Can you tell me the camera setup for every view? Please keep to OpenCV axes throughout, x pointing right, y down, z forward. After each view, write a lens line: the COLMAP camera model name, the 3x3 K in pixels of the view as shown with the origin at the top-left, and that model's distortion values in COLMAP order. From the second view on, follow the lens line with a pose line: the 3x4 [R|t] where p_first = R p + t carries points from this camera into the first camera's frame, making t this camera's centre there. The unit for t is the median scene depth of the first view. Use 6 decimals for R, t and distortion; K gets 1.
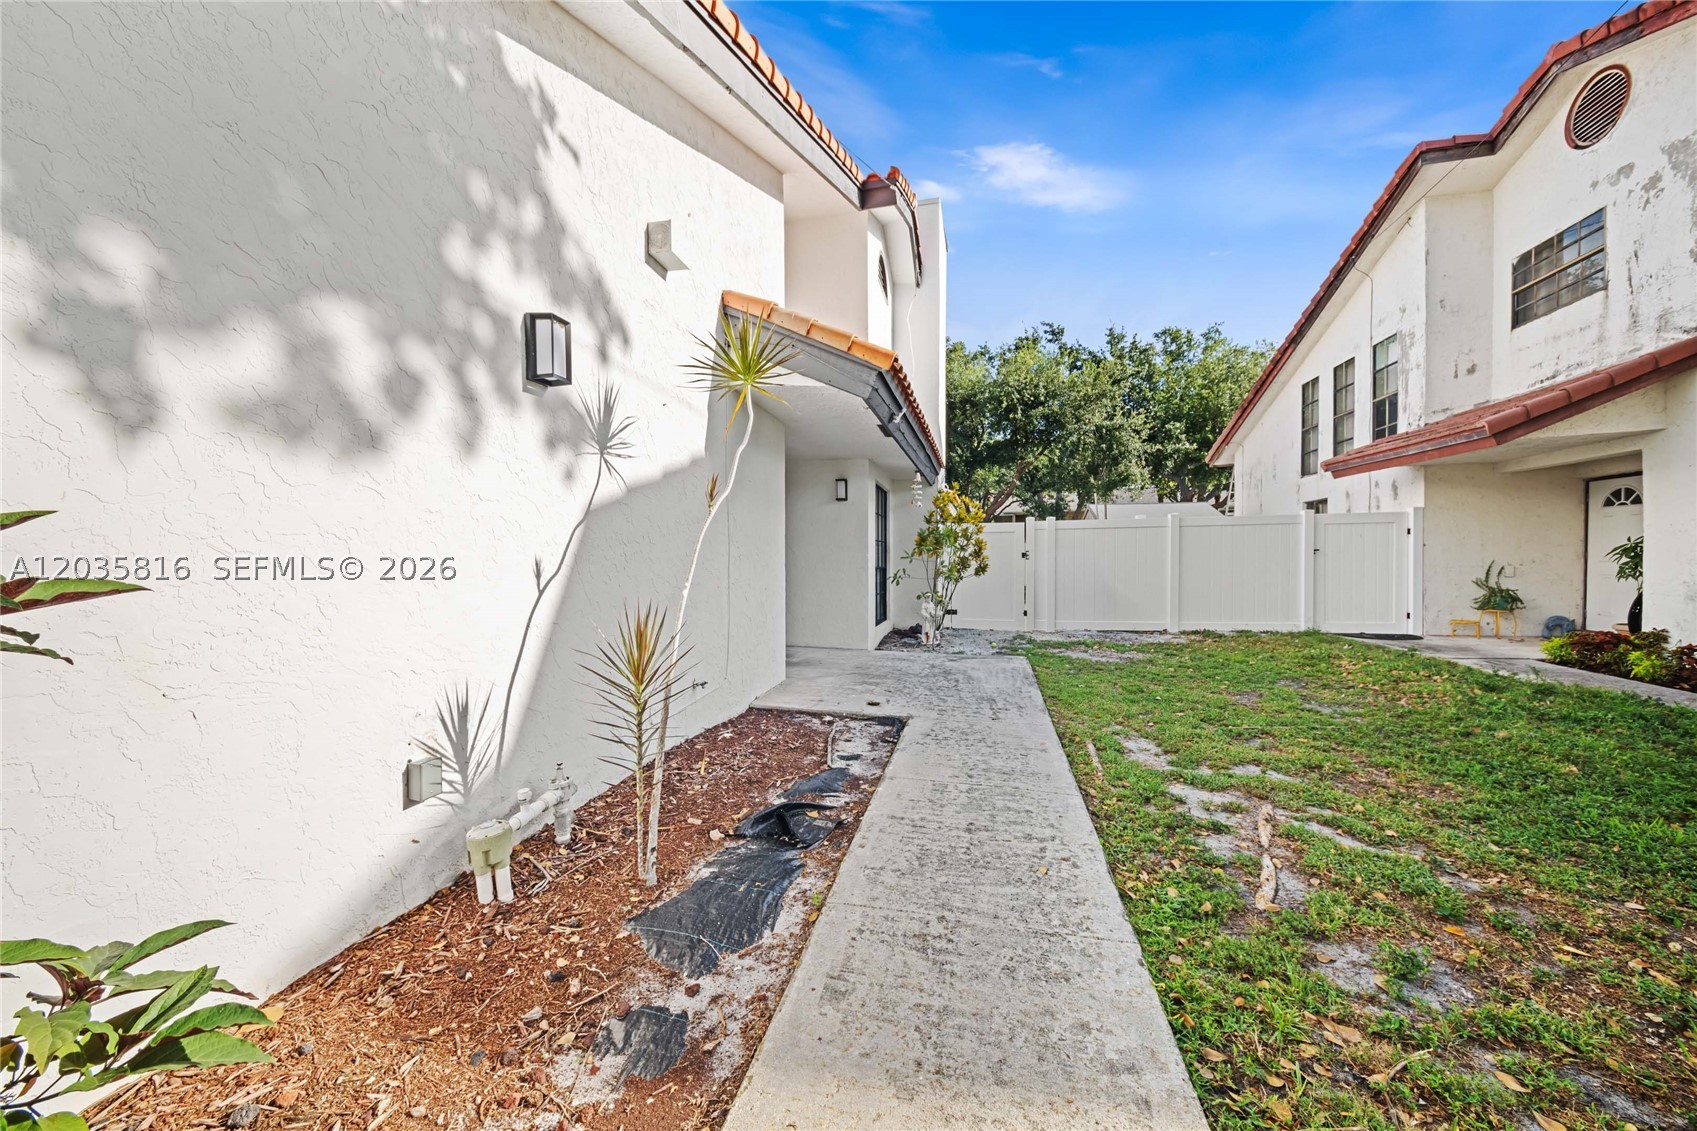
lens RADIAL K [[608.5, 0, 848.5], [0, 608.5, 565.5], [0, 0, 1]] dist [0.000164, -0.000111]
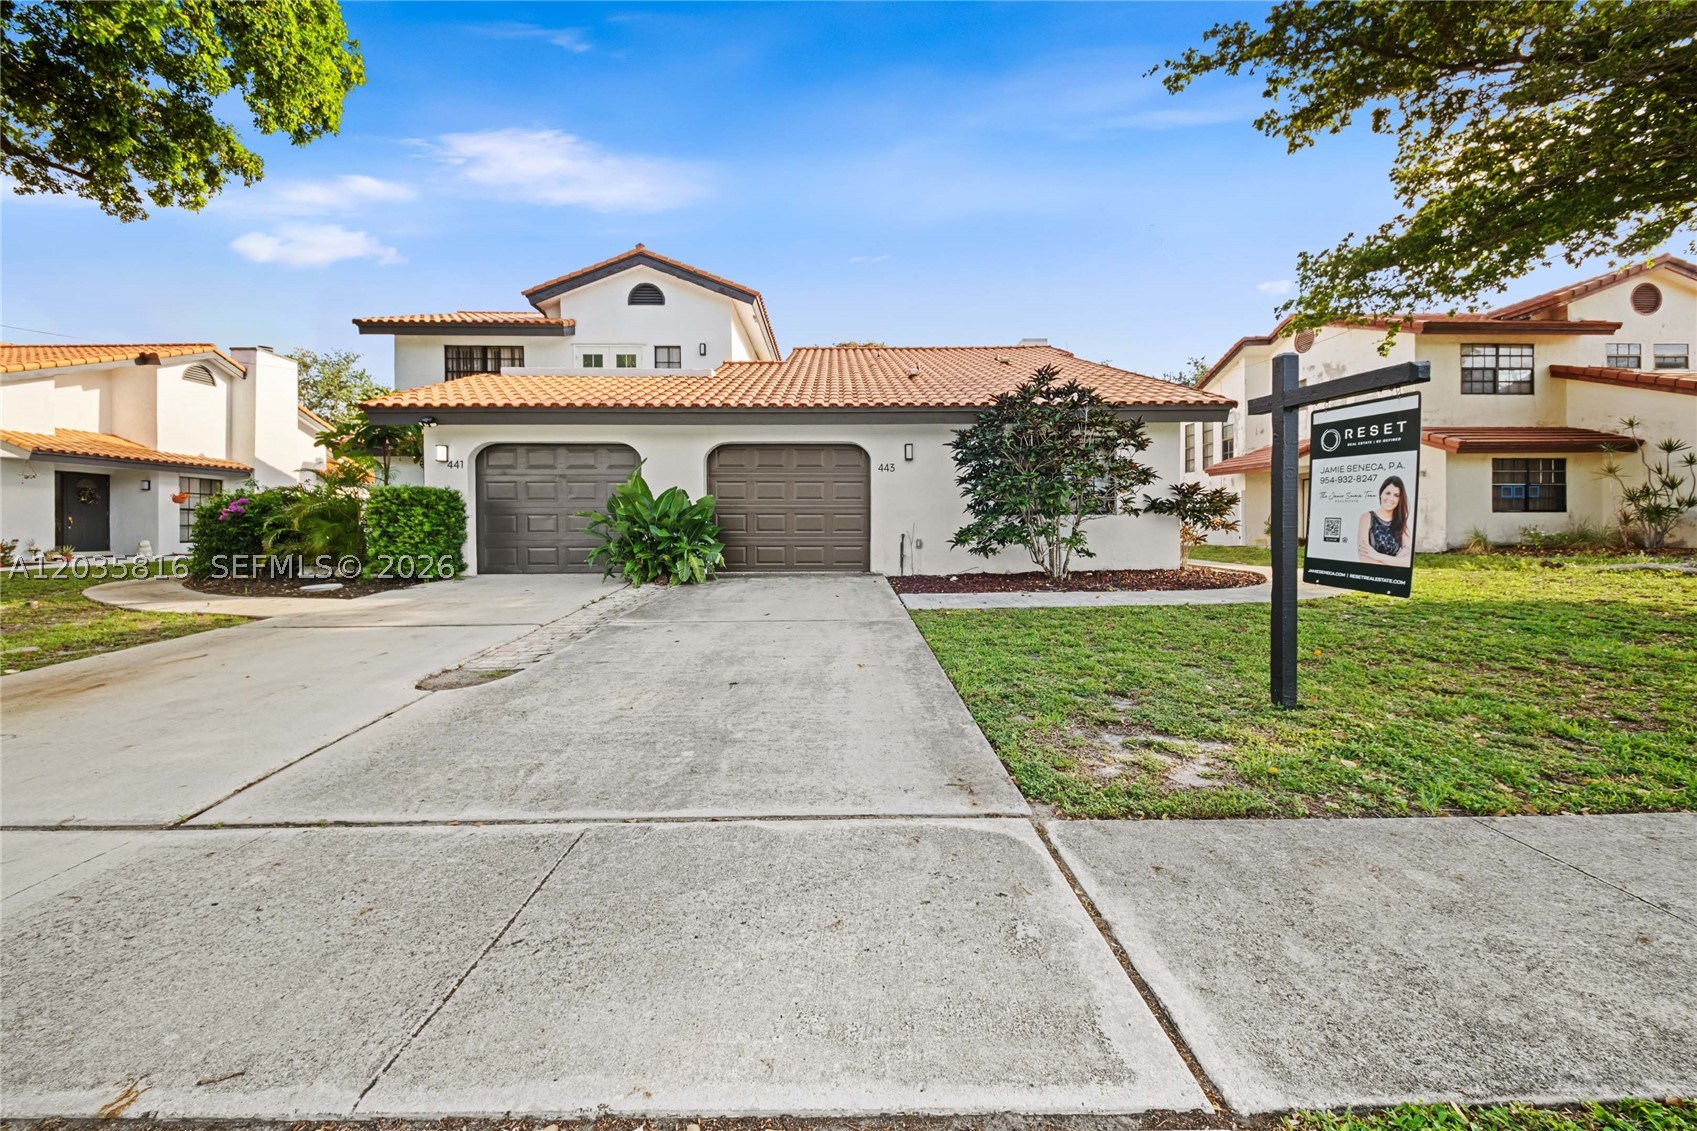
lens RADIAL K [[623.1, 0, 848.1], [0, 623.1, 537.5], [0, 0, 1]] dist [0.009580, -0.007763]
pose [[0.969591, -0.011334, 0.244469, -1.251422], [0.010392, 0.999933, 0.005145, 0.059670], [-0.244511, -0.002448, 0.969643, -1.059725]]
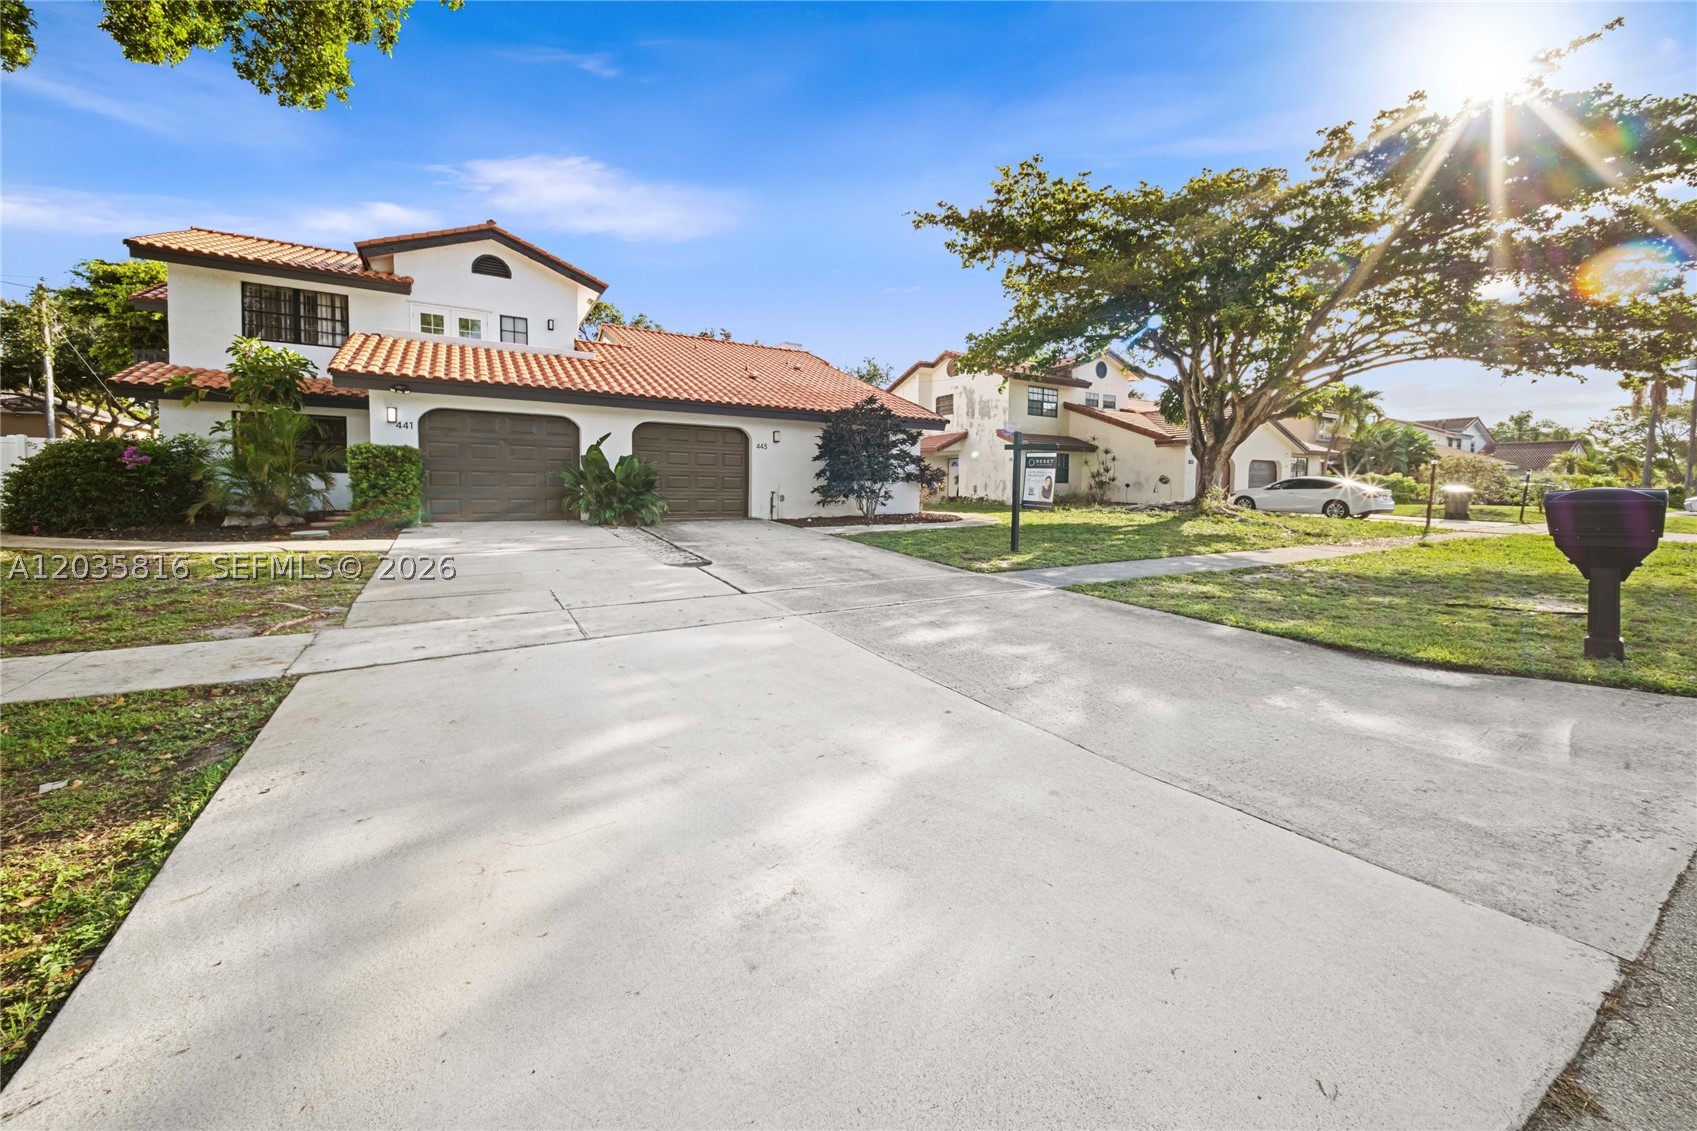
lens RADIAL K [[632.4, 0, 859.2], [0, 632.4, 524.2], [0, 0, 1]] dist [0.022818, -0.018989]
pose [[0.697059, -0.038236, 0.715994, -2.123122], [0.000929, 0.998624, 0.052424, 0.059353], [-0.717014, -0.035877, 0.696135, -1.436611]]
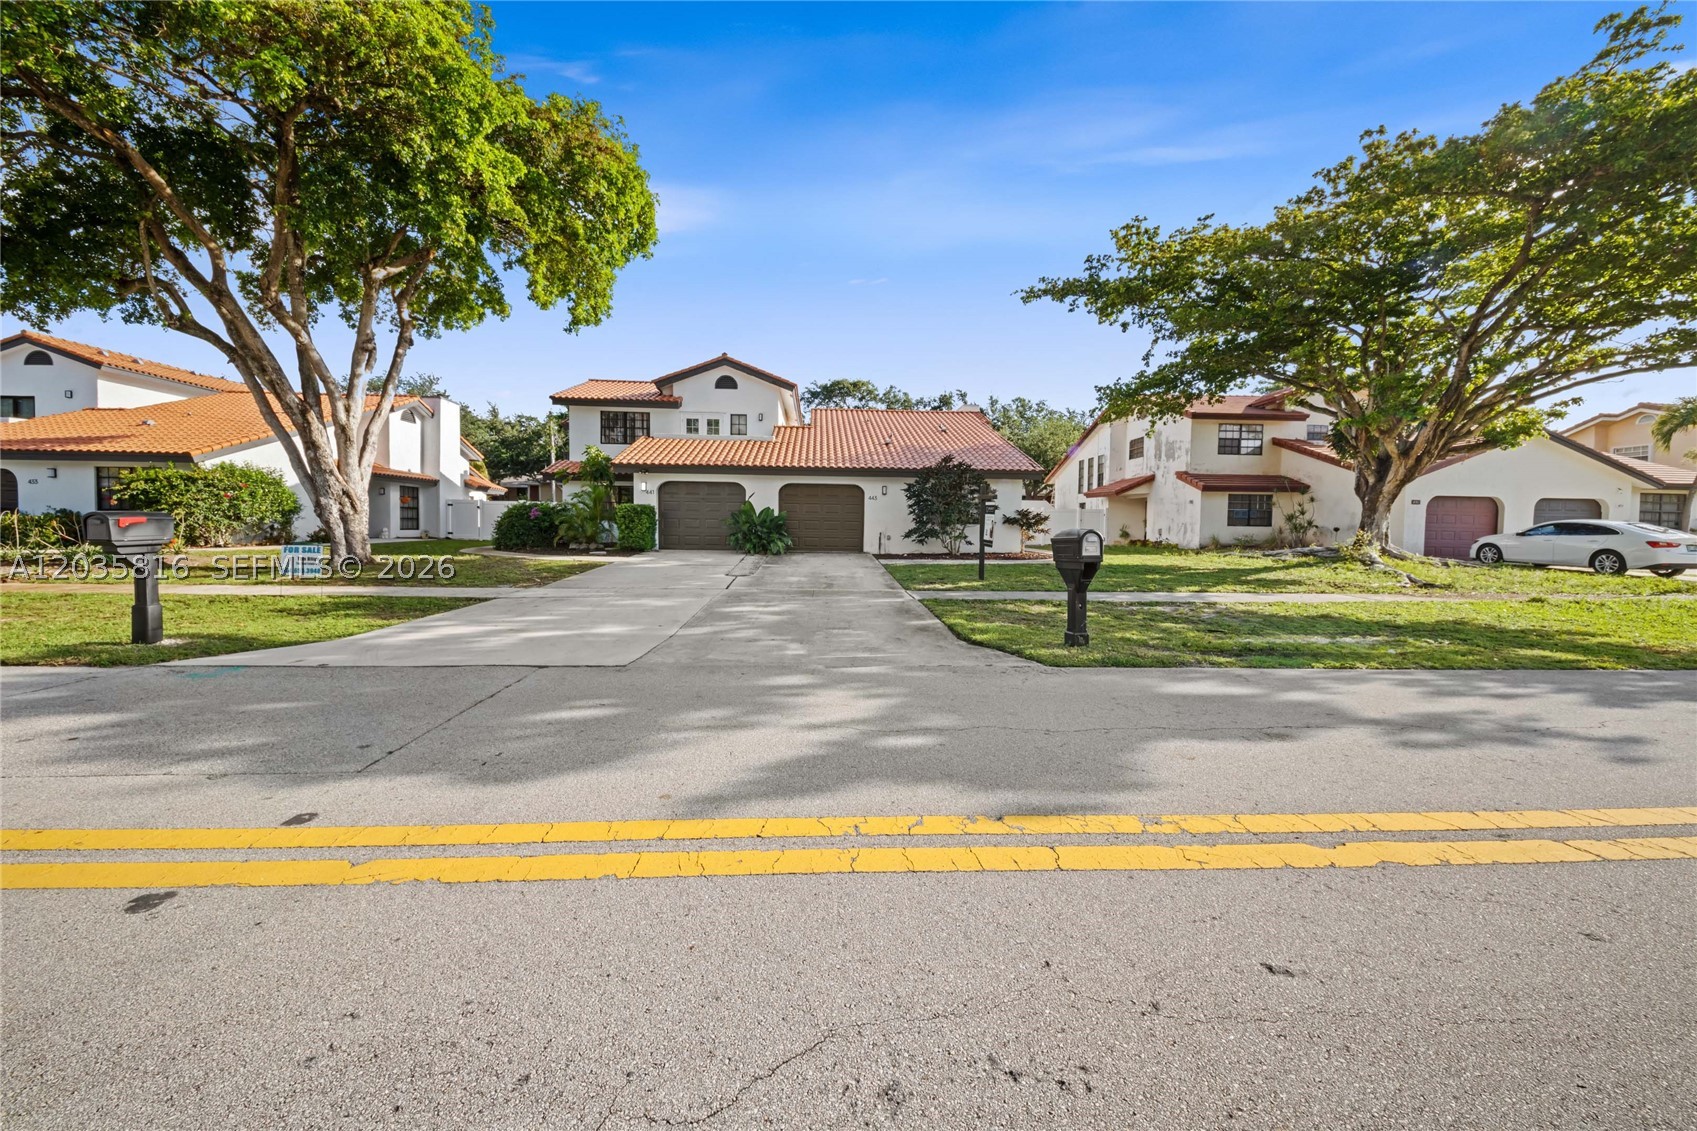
lens RADIAL K [[623.5, 0, 851.1], [0, 623.5, 556.1], [0, 0, 1]] dist [0.035874, -0.017690]
pose [[0.959815, -0.003283, 0.280614, -1.685274], [-0.007214, 0.999312, 0.036367, 0.065299], [-0.280540, -0.036930, 0.959132, -2.336248]]
